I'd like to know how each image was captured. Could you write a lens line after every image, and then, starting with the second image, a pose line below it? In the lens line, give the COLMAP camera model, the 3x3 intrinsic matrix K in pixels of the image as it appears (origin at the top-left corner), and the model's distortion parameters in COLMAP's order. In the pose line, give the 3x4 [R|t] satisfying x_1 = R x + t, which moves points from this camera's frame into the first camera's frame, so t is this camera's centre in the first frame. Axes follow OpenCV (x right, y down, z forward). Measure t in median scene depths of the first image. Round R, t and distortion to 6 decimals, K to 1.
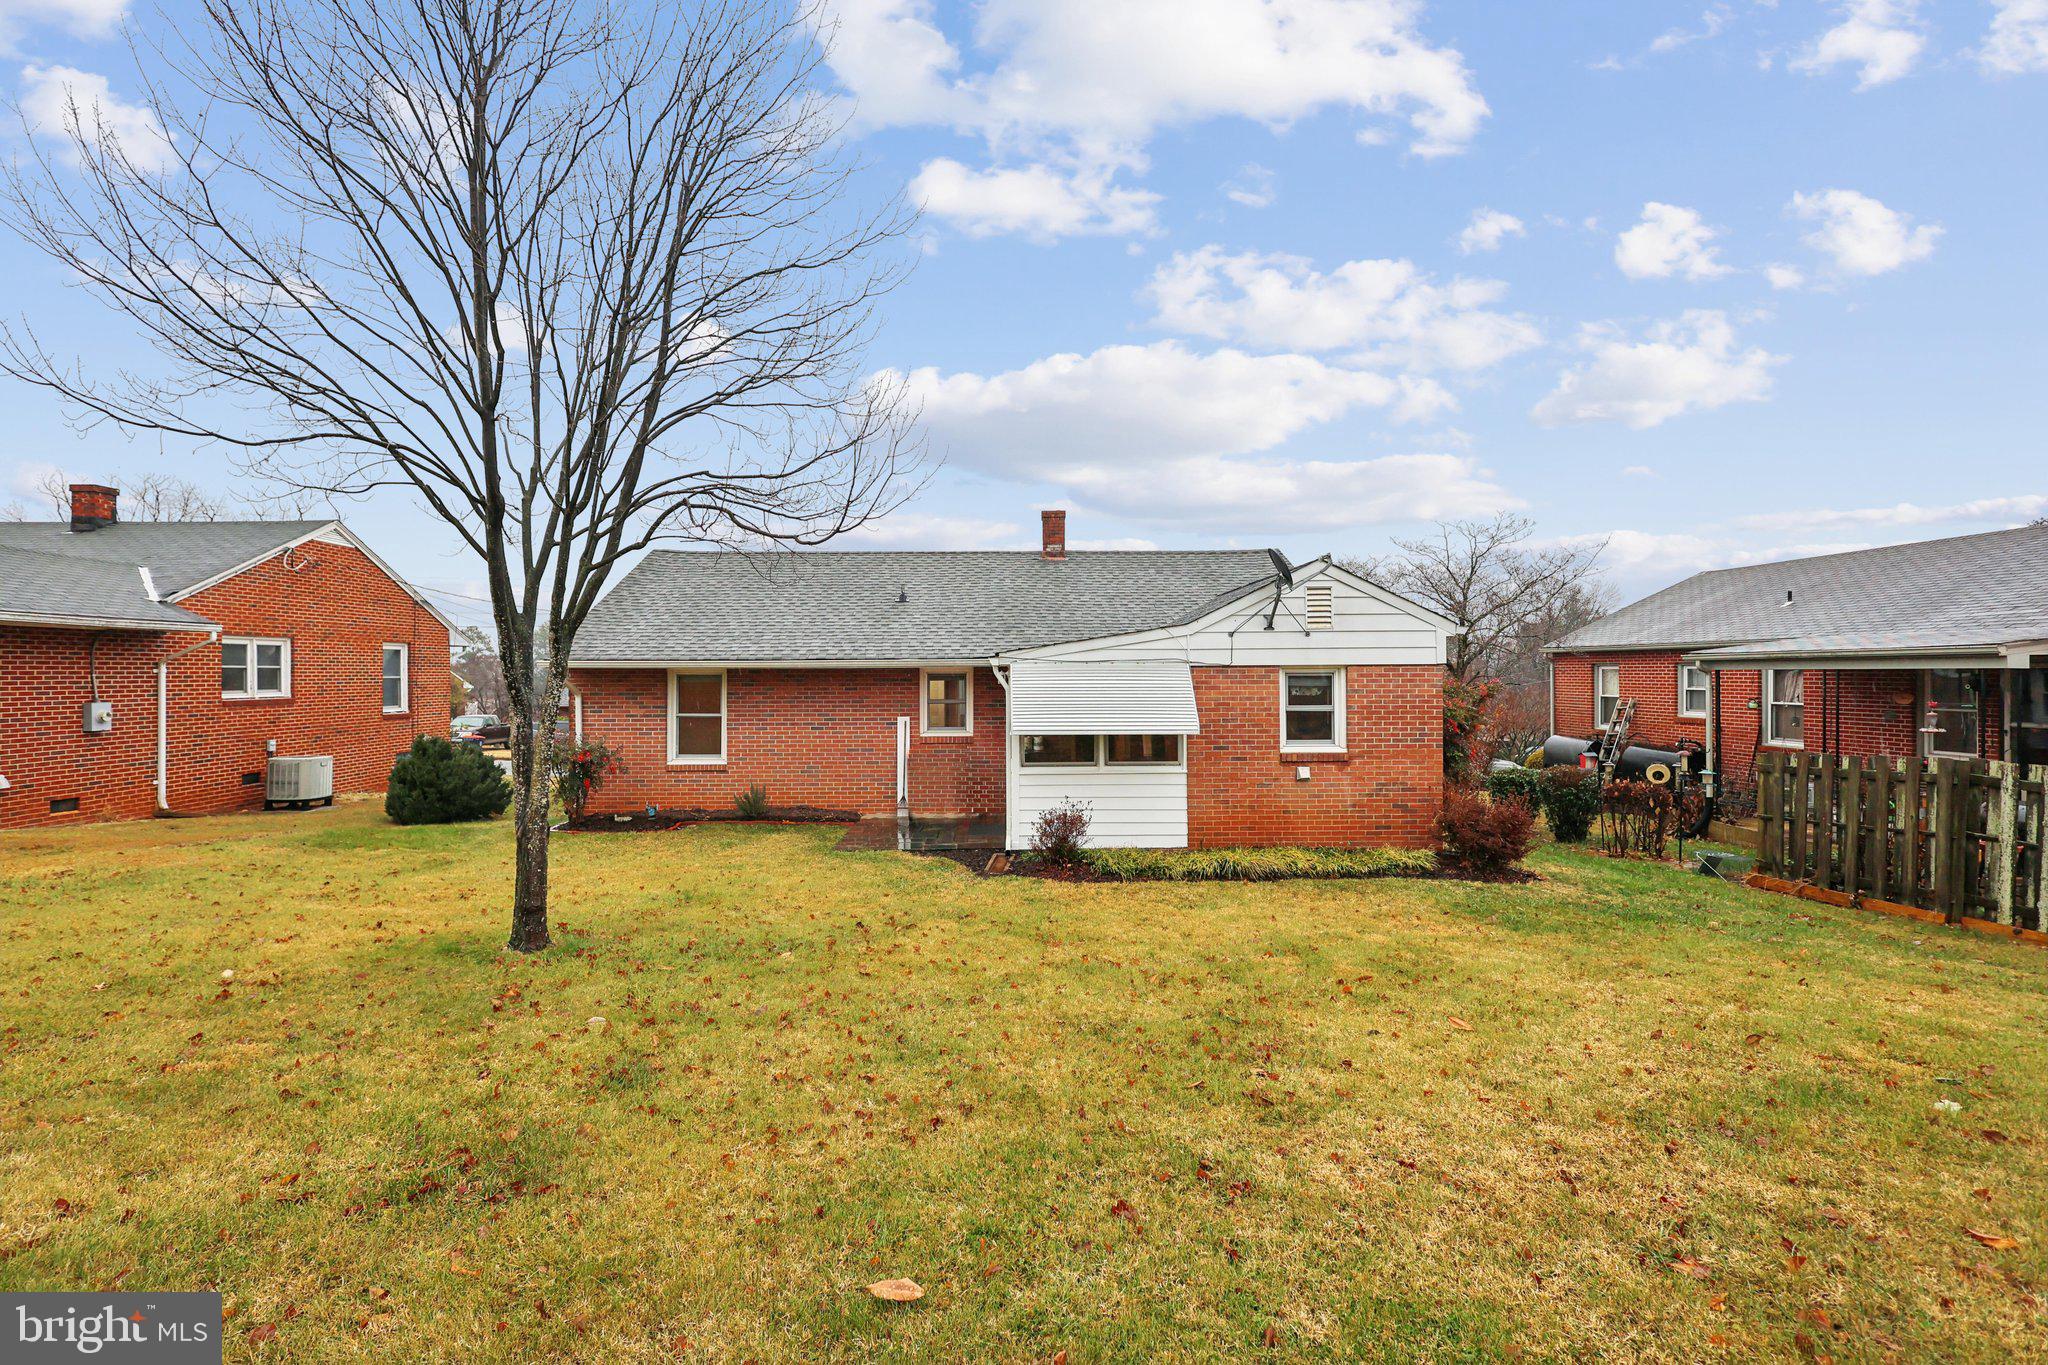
lens RADIAL K [[926.8, 0, 1017.9], [0, 926.8, 686.0], [0, 0, 1]] dist [-0.000664, 0.000263]
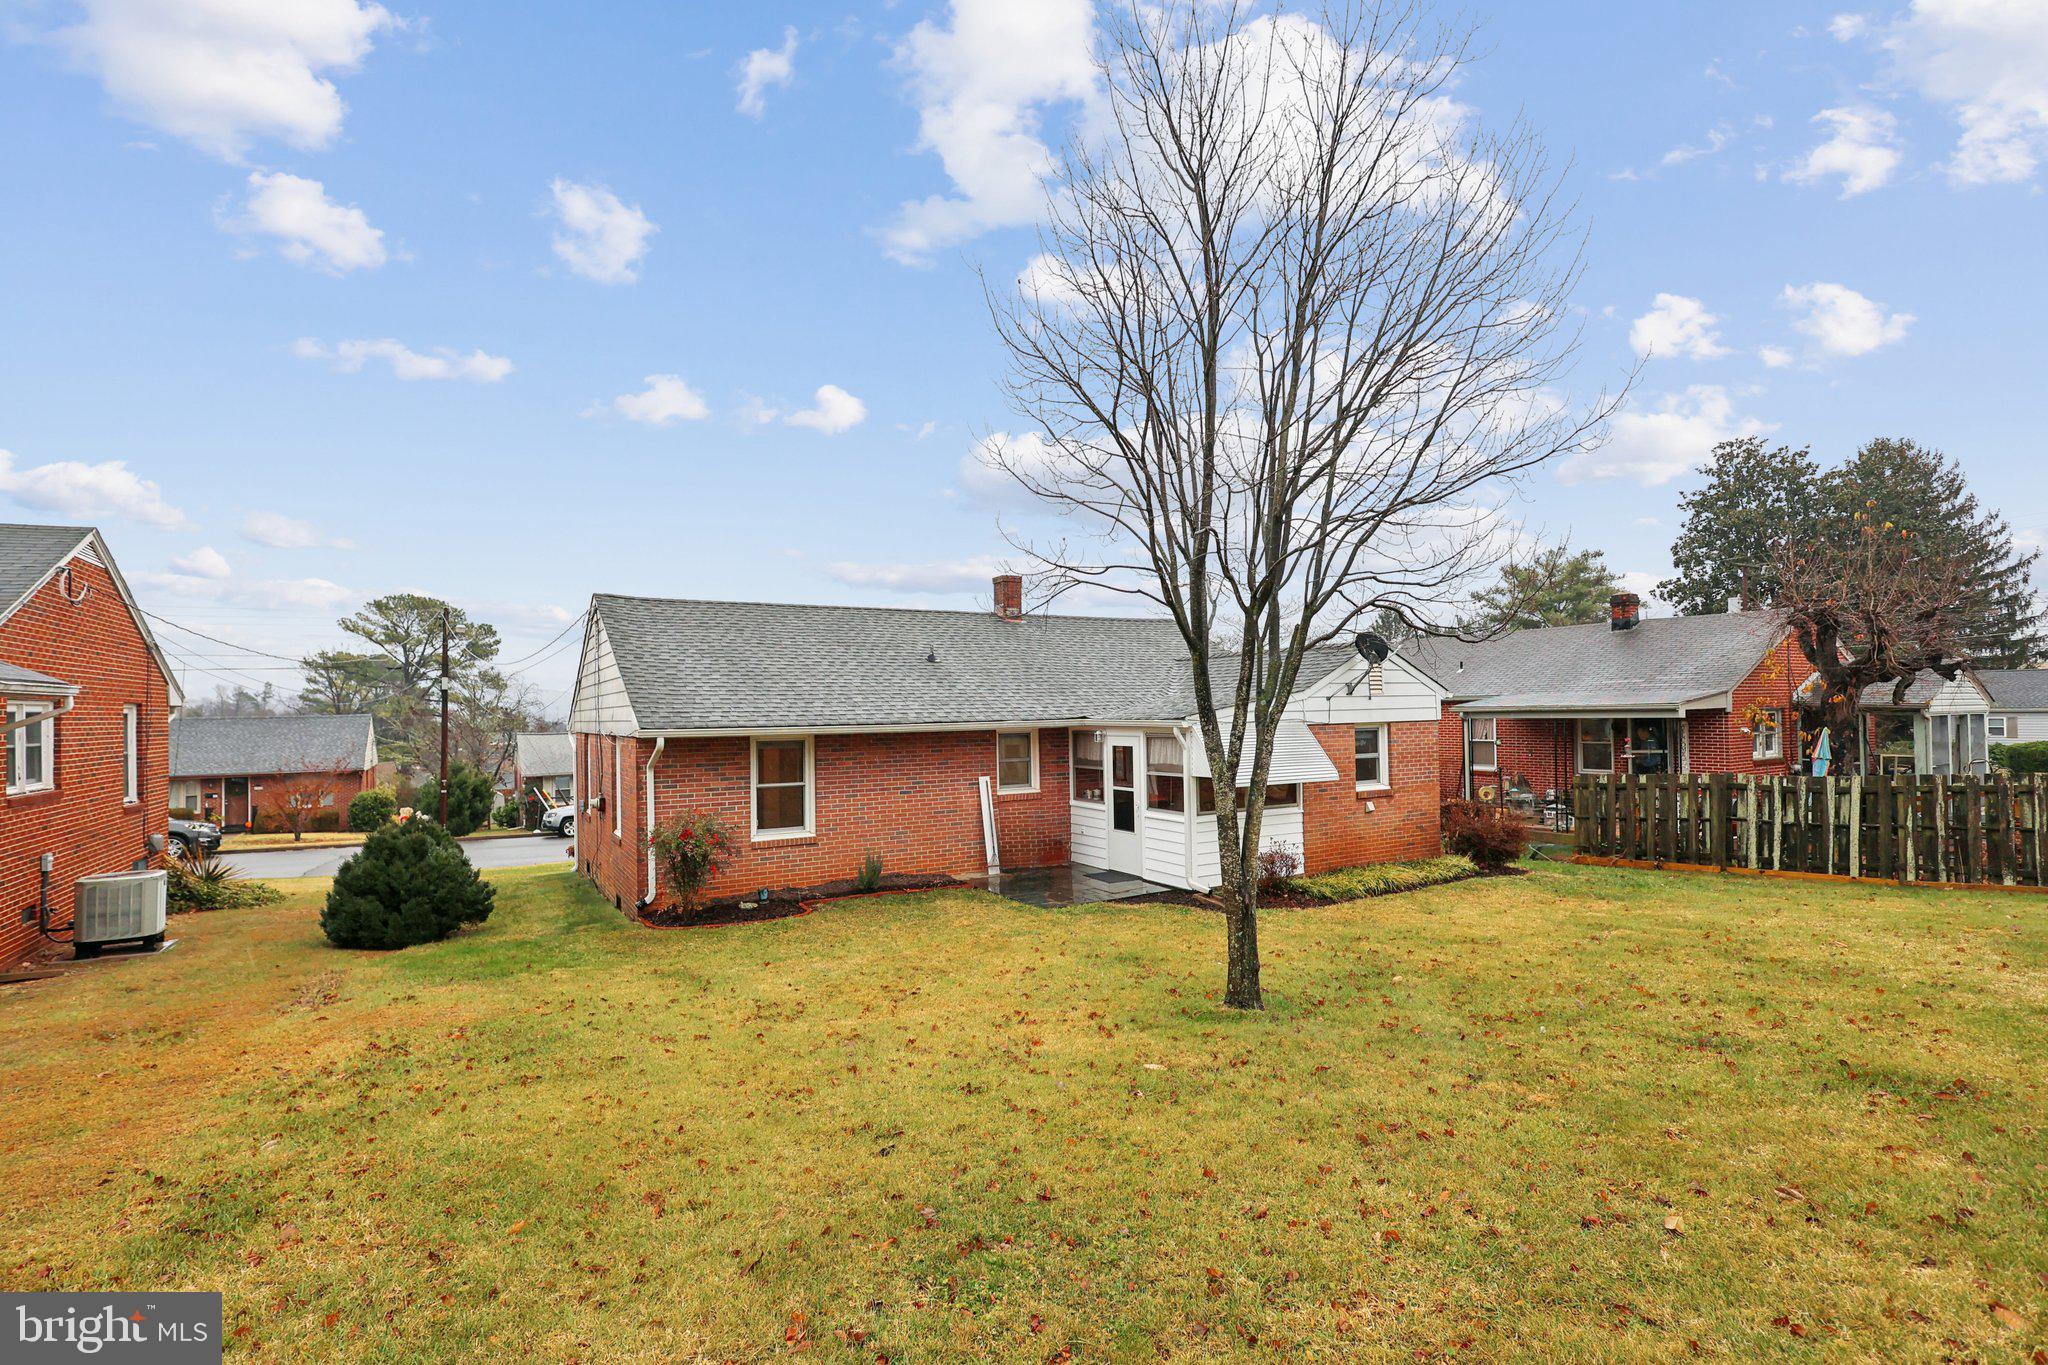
lens RADIAL K [[950.0, 0, 1021.9], [0, 950.0, 691.8], [0, 0, 1]] dist [0.000916, 0.000143]
pose [[0.875040, -0.002279, 0.484044, -0.743749], [0.020496, 0.999267, -0.032345, -0.032221], [-0.483616, 0.038224, 0.874445, 0.073113]]
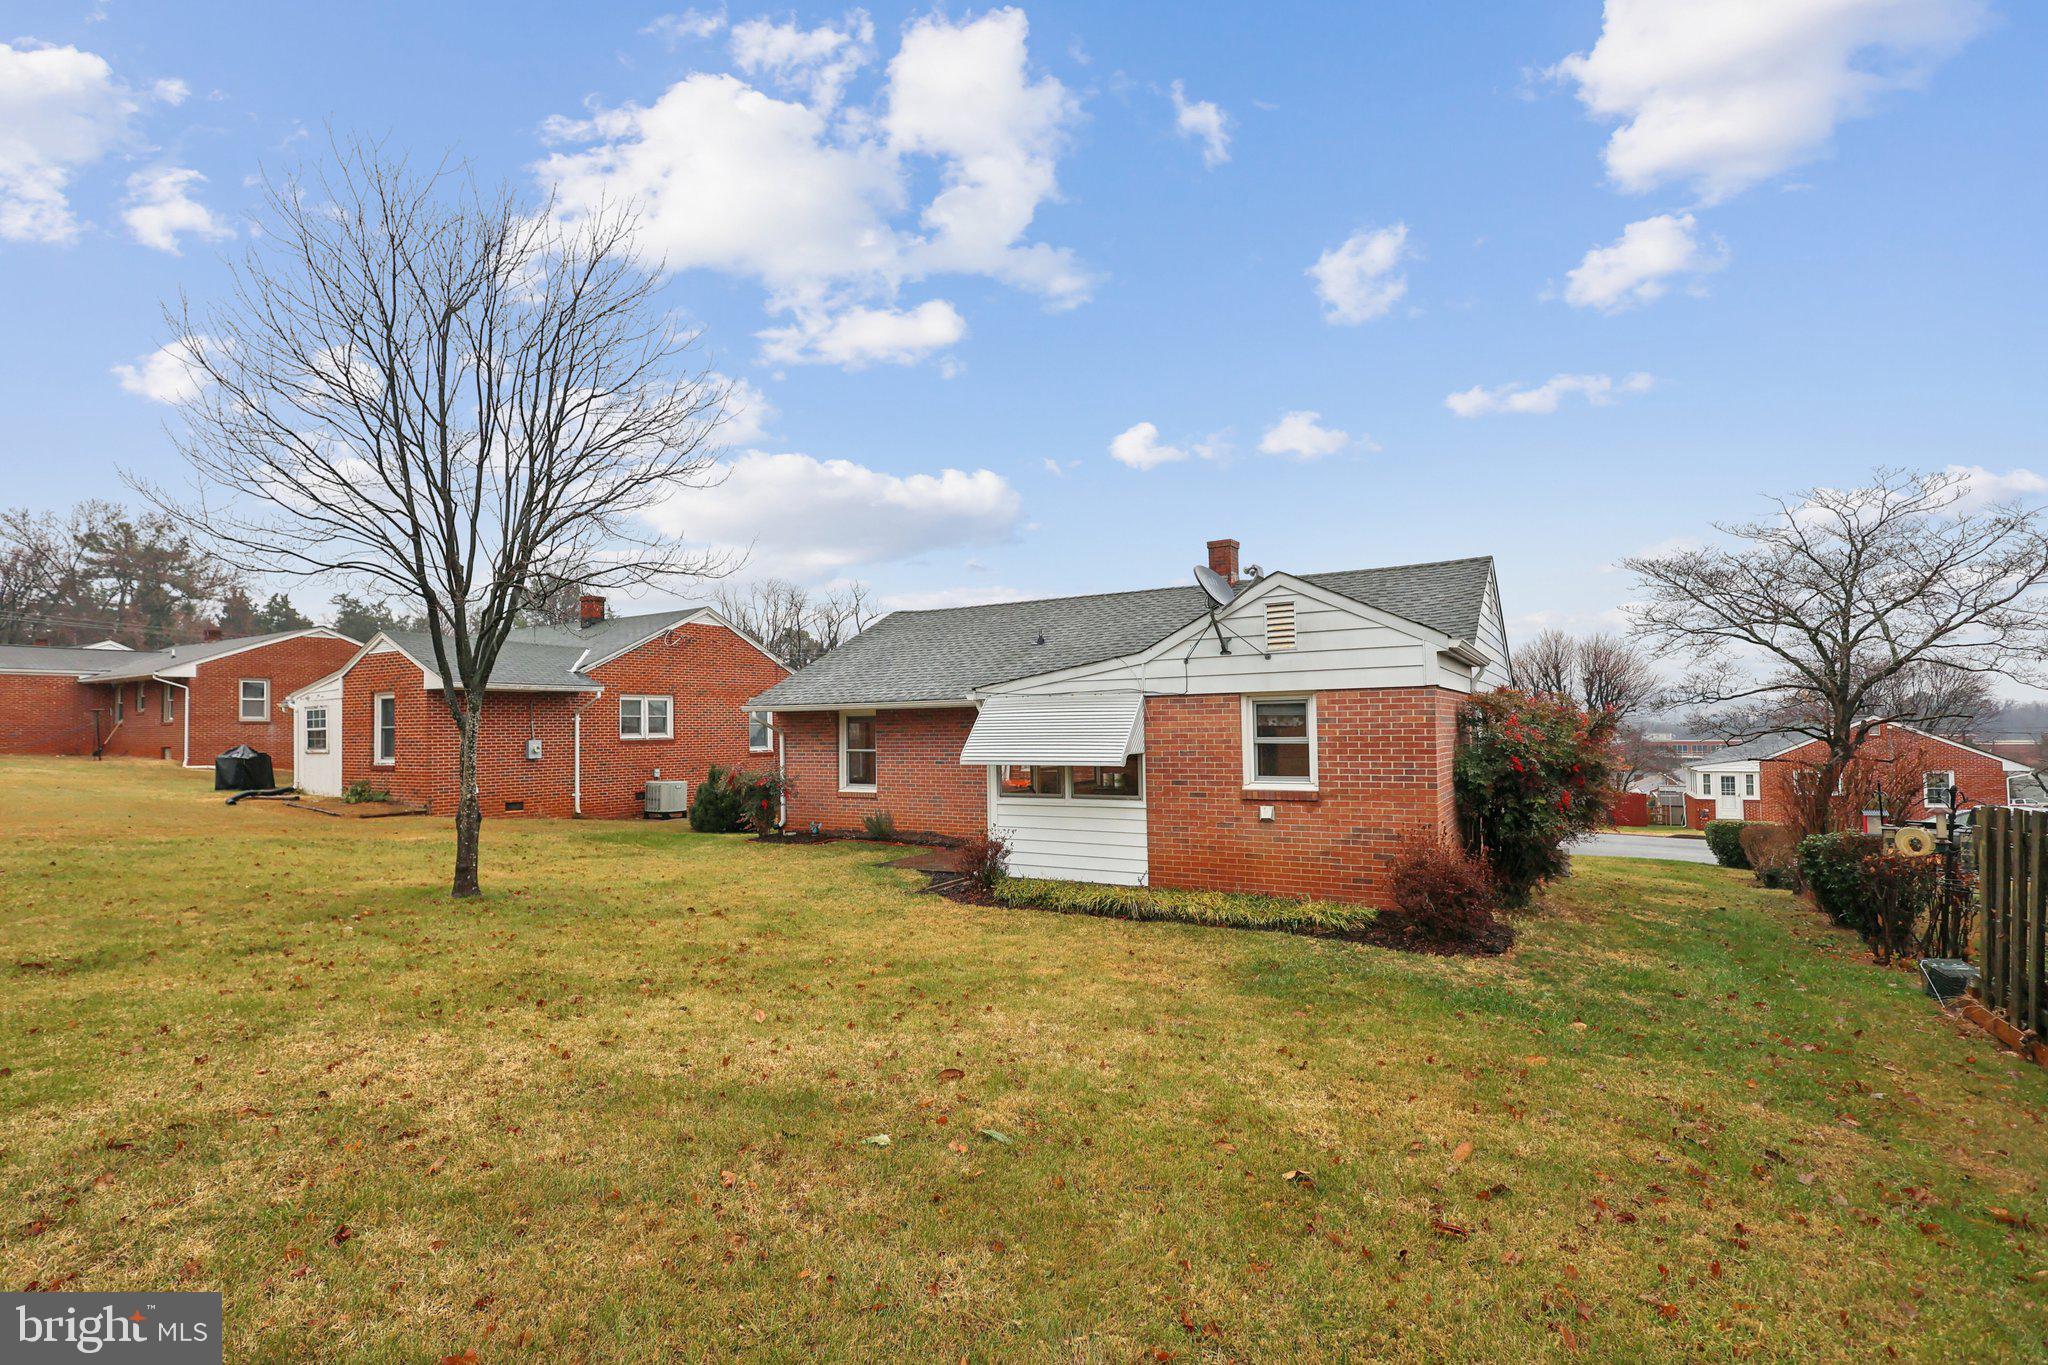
lens RADIAL K [[944.3, 0, 1027.4], [0, 944.3, 737.2], [0, 0, 1]] dist [0.001275, 0.000097]
pose [[0.856900, -0.004459, -0.515463, 0.572891], [0.004979, 0.999988, -0.000372, 0.020094], [0.515458, -0.002247, 0.856912, 0.102899]]
